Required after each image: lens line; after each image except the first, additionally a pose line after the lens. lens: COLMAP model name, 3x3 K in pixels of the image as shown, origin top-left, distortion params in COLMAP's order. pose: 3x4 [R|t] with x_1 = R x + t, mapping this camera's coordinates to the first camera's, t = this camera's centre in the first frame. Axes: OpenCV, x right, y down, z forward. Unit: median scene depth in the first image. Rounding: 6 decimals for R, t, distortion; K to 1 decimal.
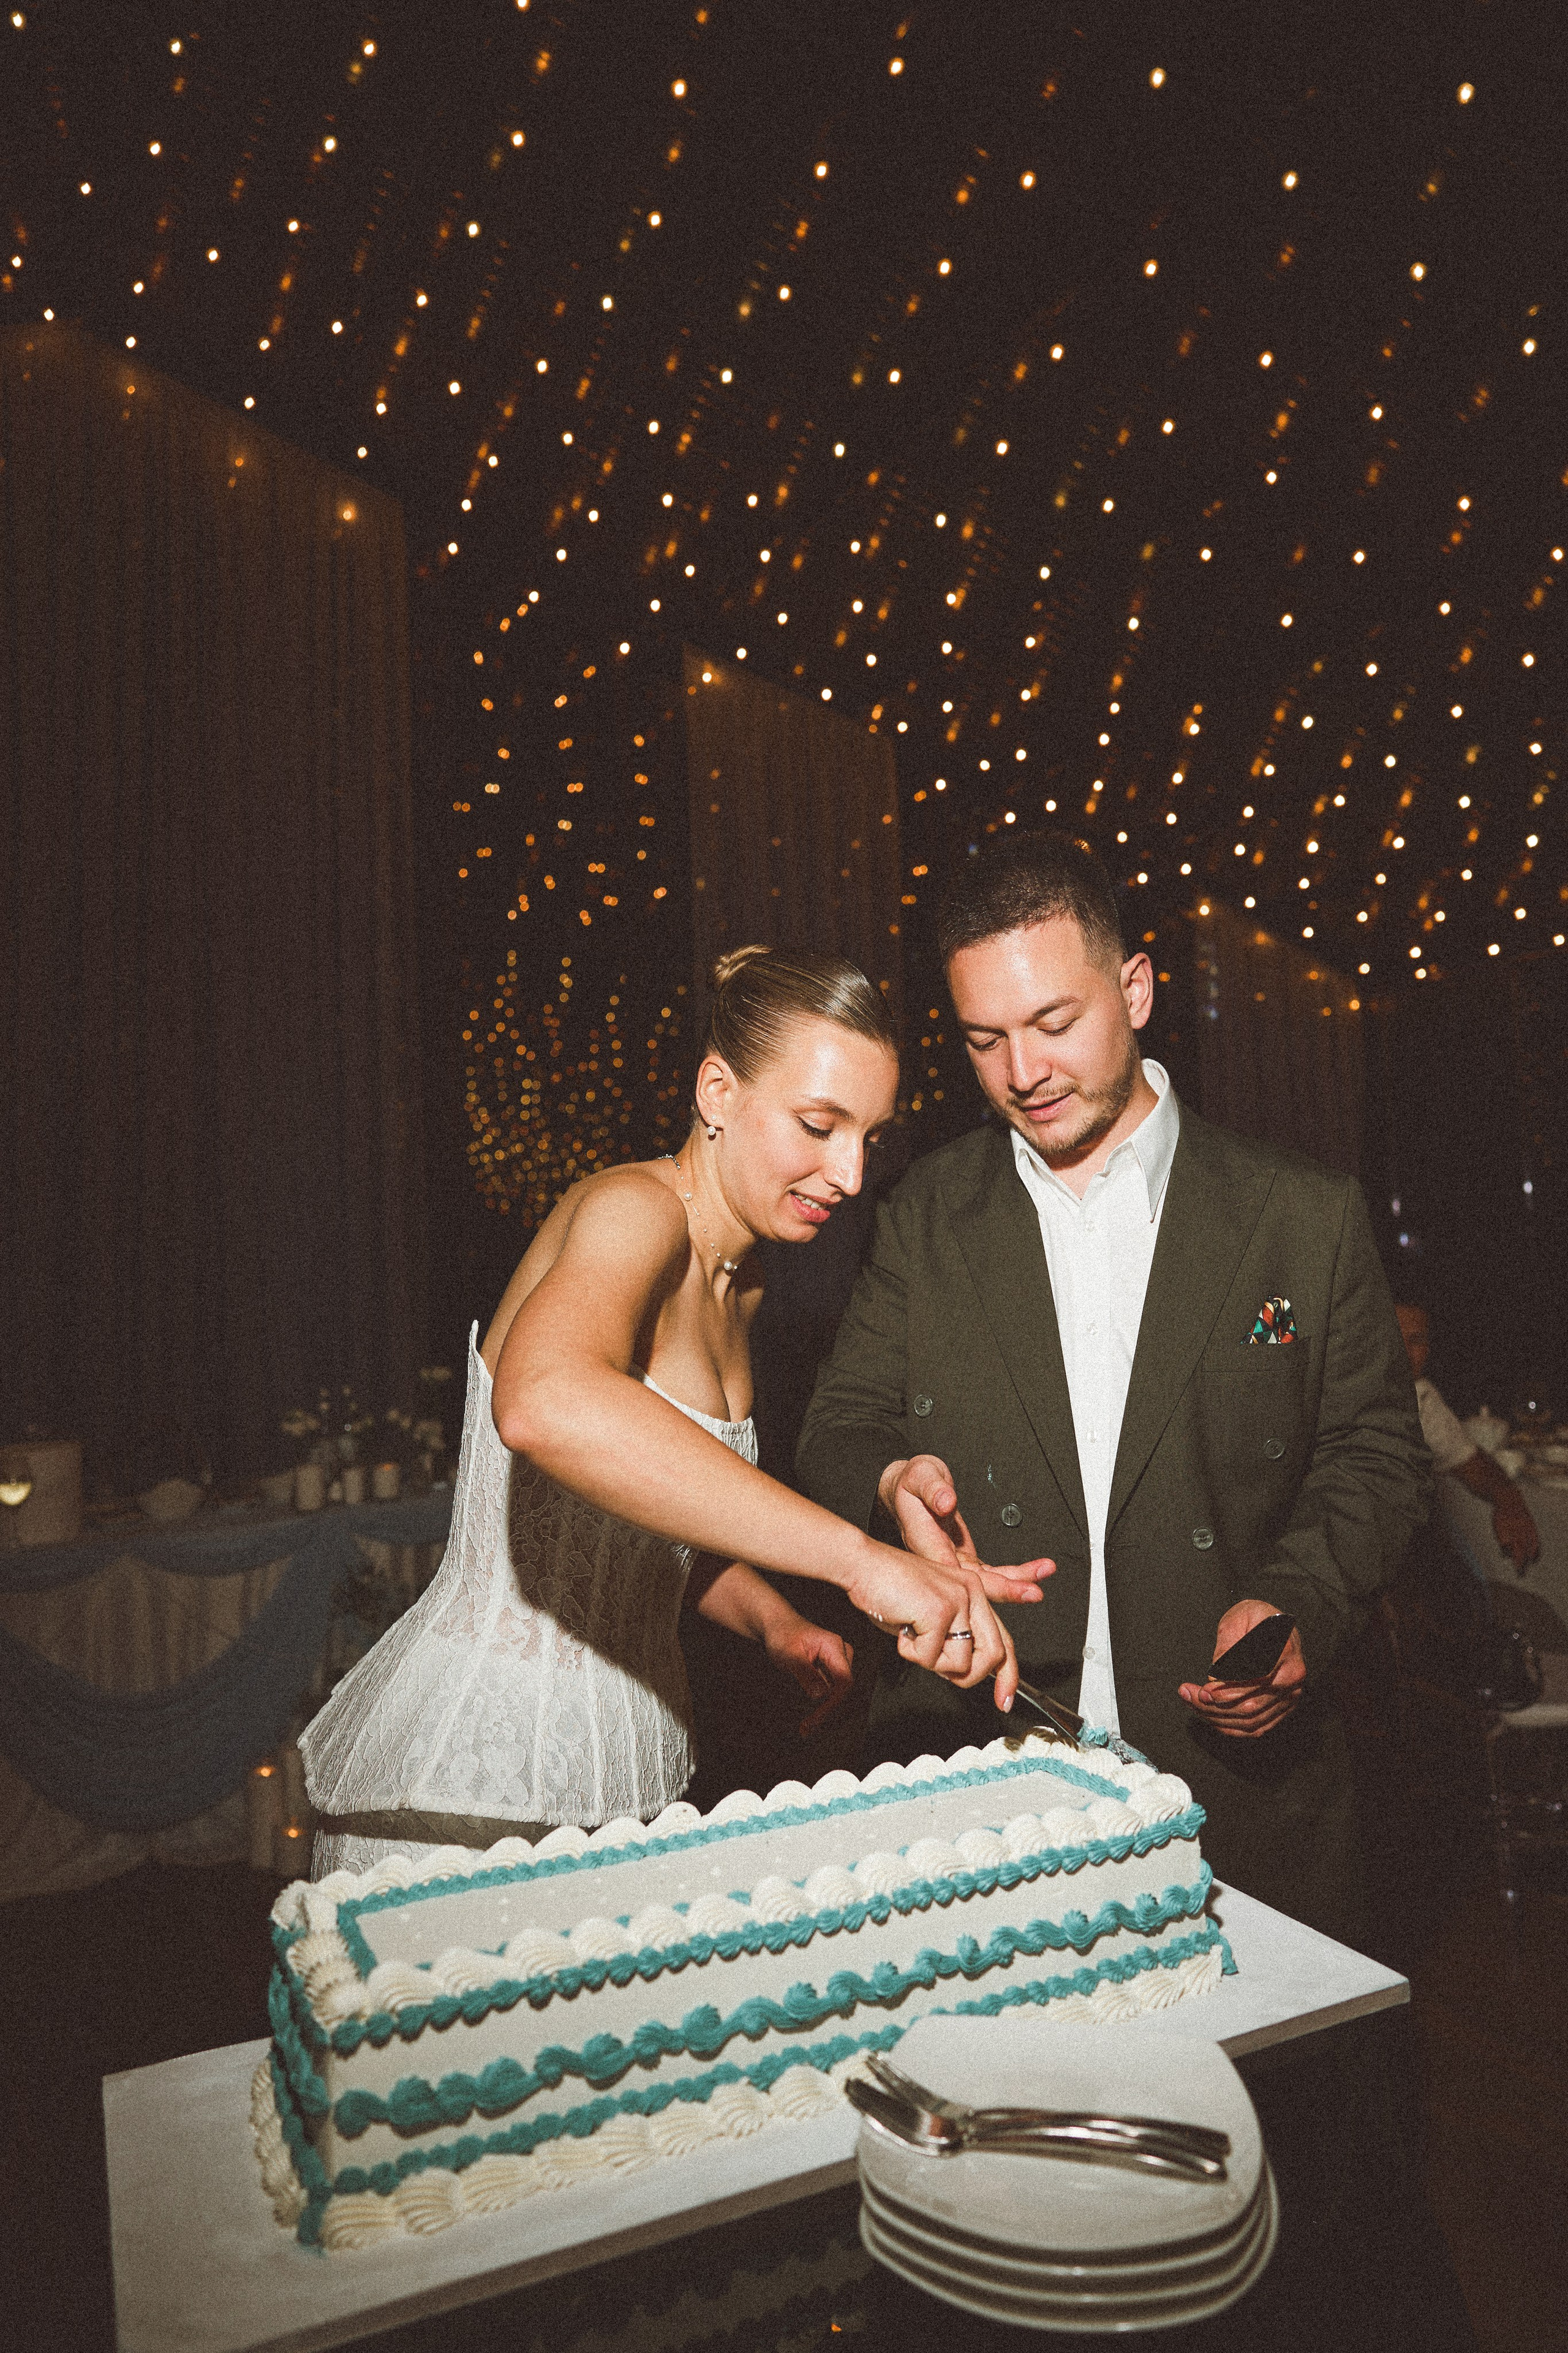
lens RADIAL K [[1588.1, 0, 784.0], [0, 1588.1, 1176.5], [0, 0, 1]] dist [0.006038, -0.000466]
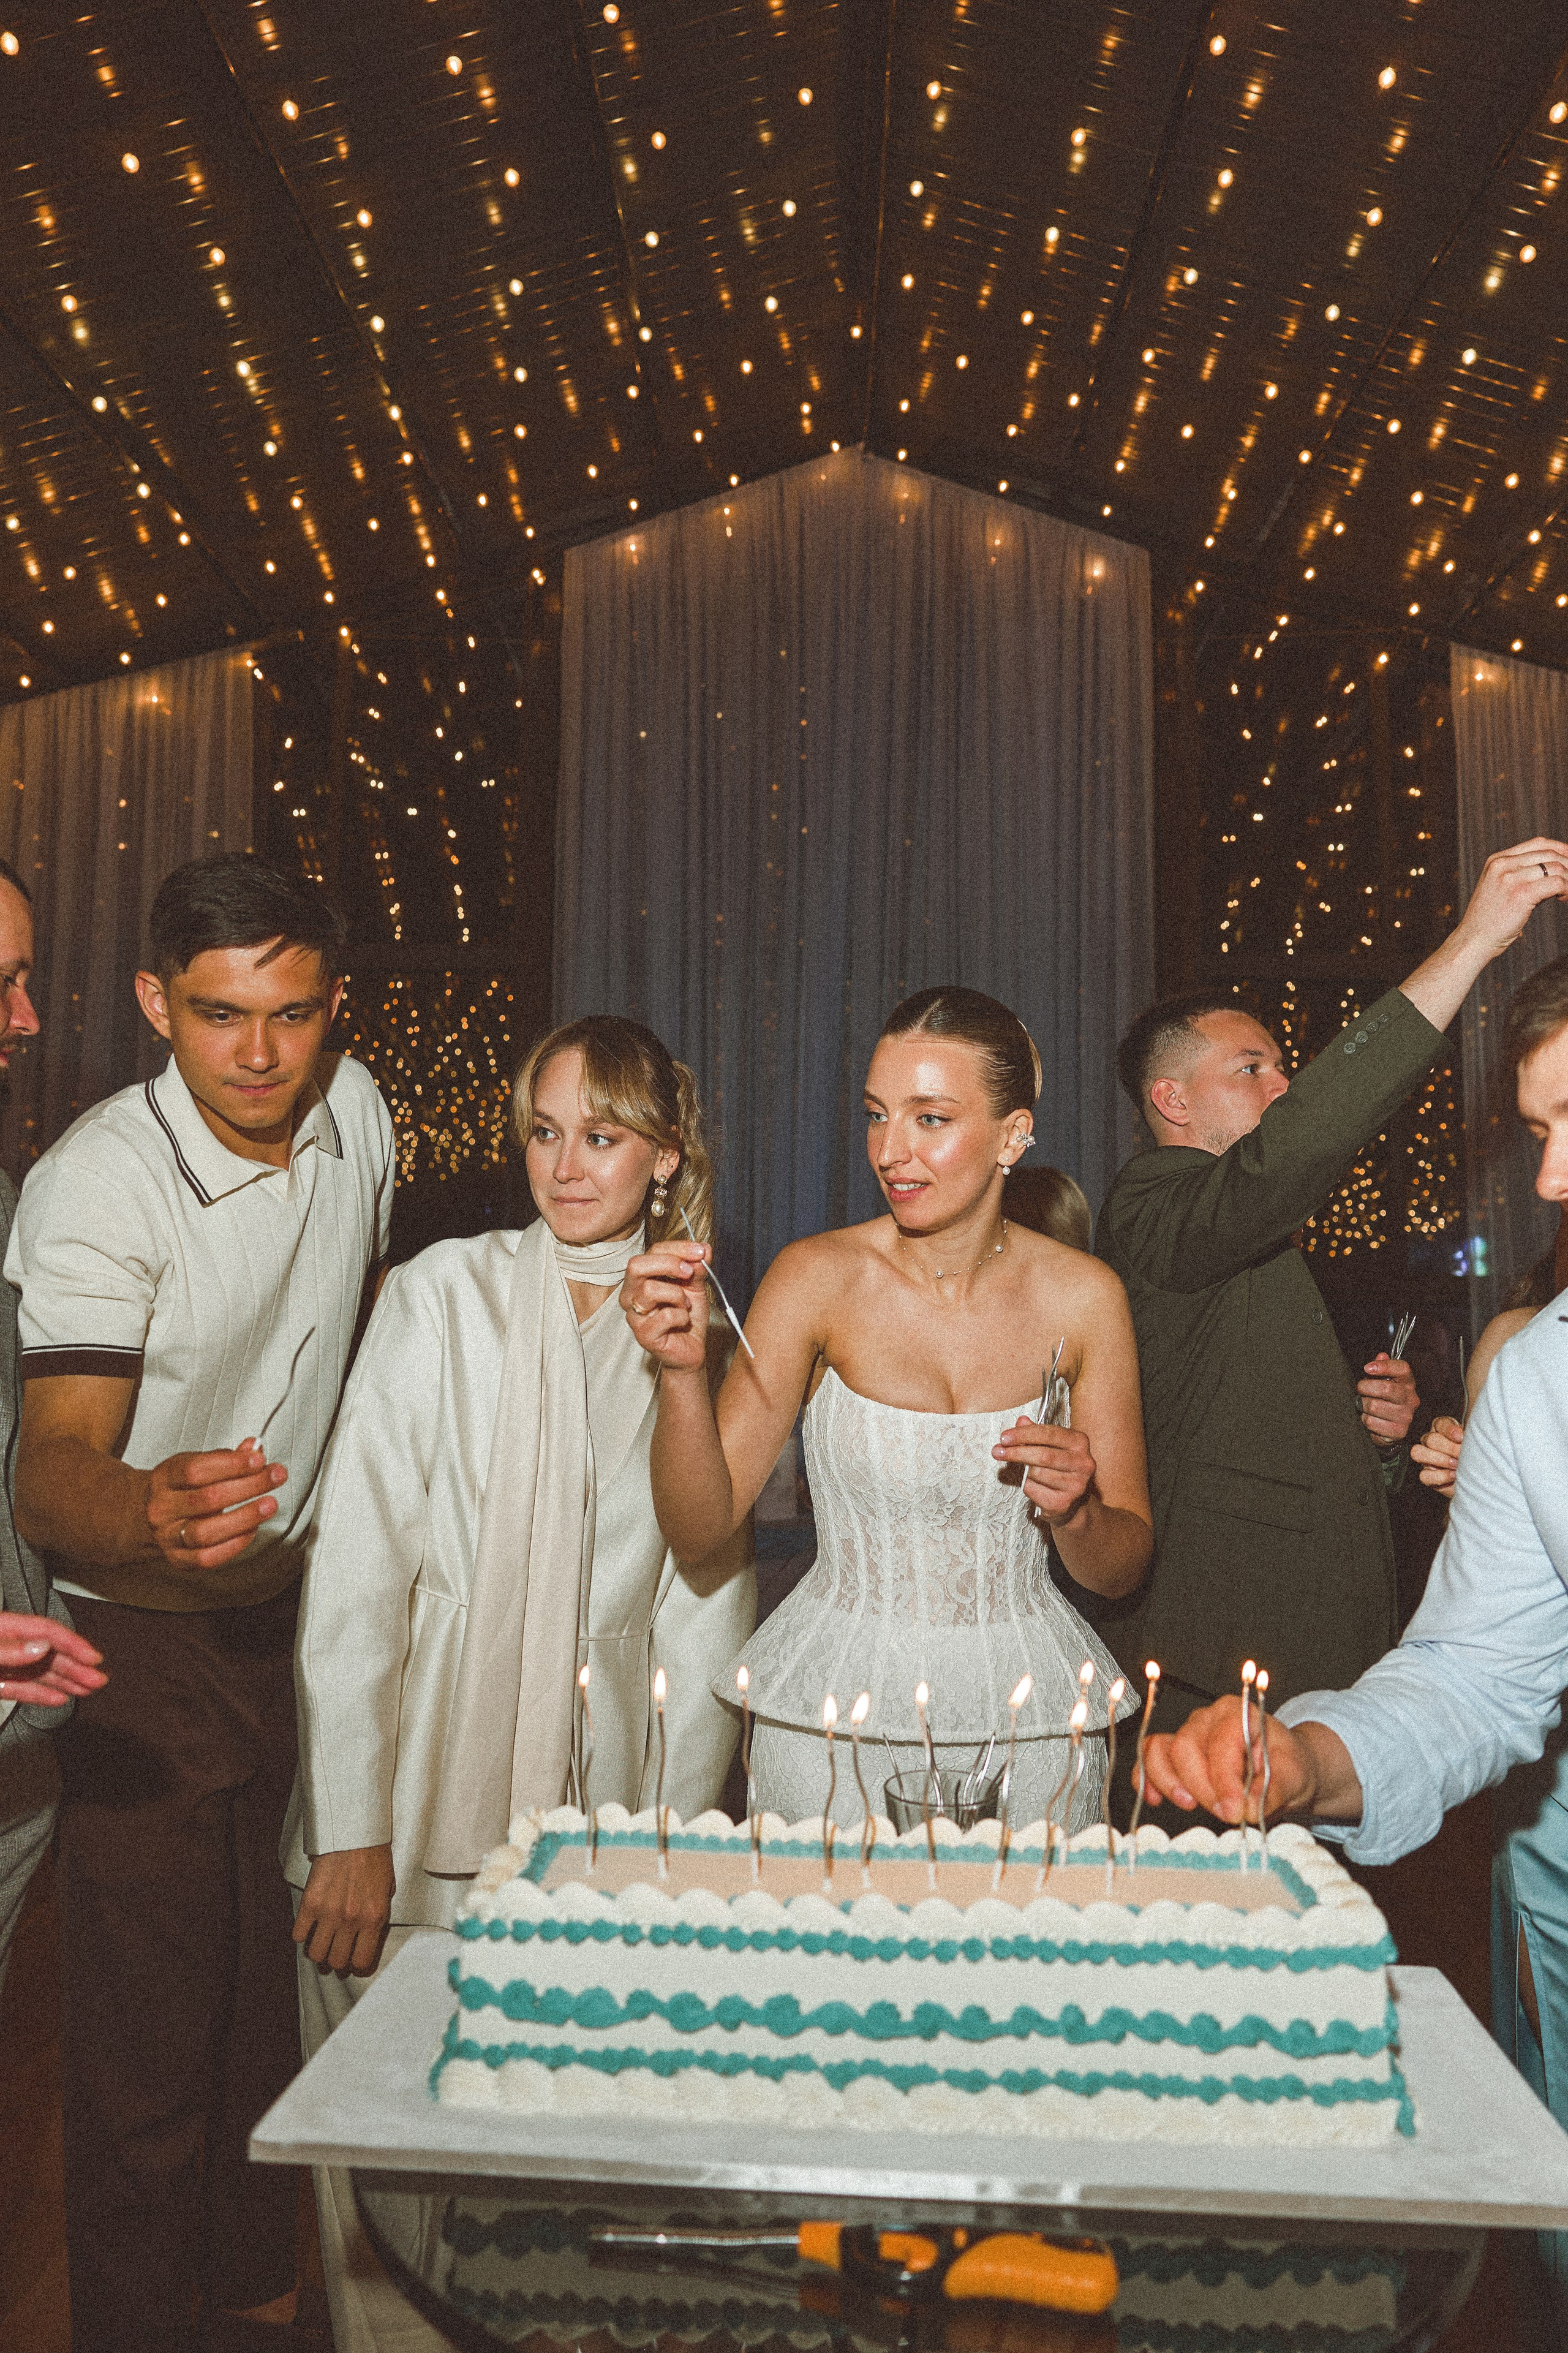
lens RADIAL K [[1577.1, 0, 782.1], [0, 1577.1, 1170.1], [0, 0, 1]] dist [0.006103, 0.000809]
pose [[0.872186, 0.011300, -0.489044, 0.402680], [-0.022205, 0.999617, -0.016504, -0.016453], [0.488670, 0.025254, 0.872103, 0.041205]]
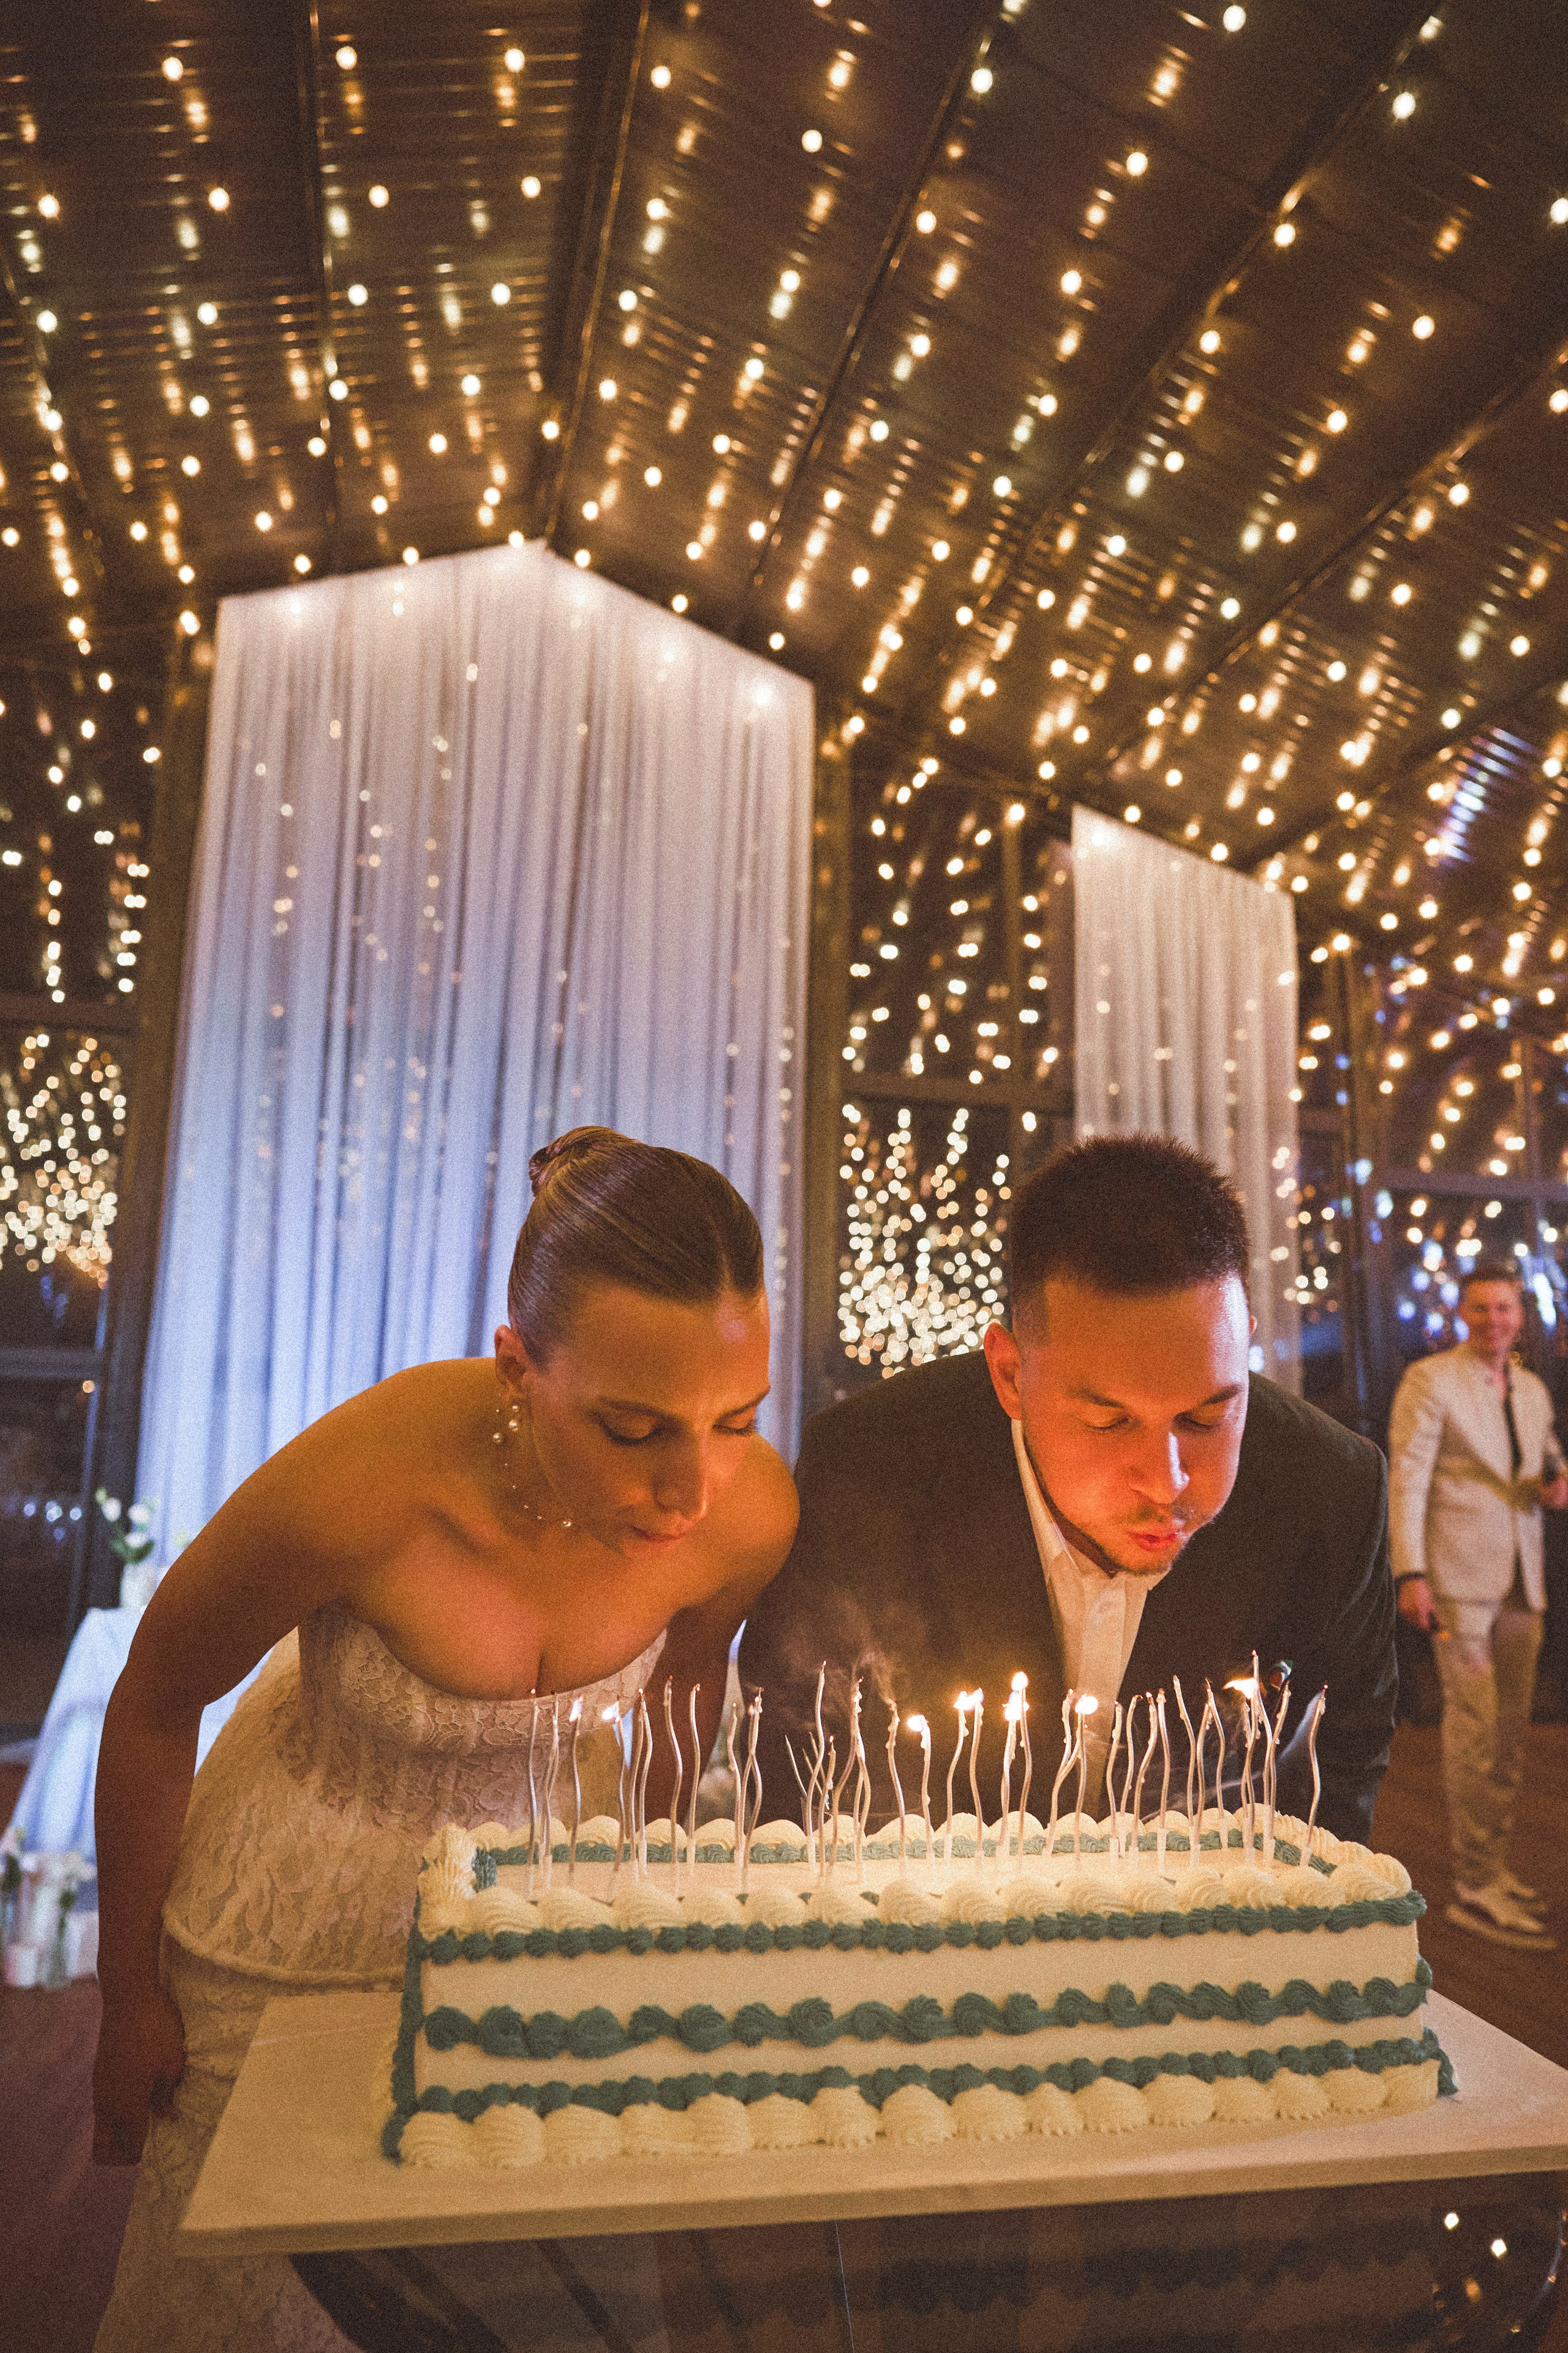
lens RADIAL K [[1582.4, 0, 784.0], [0, 1582.4, 1176.5], [0, 0, 1]] dist [0.008302, 0.004304]
pose [[0.967765, 0.028752, -0.250207, 0.135052], [-0.055923, 0.993194, -0.102172, 0.114247], [0.245566, 0.112871, 0.962786, 0.022053]]
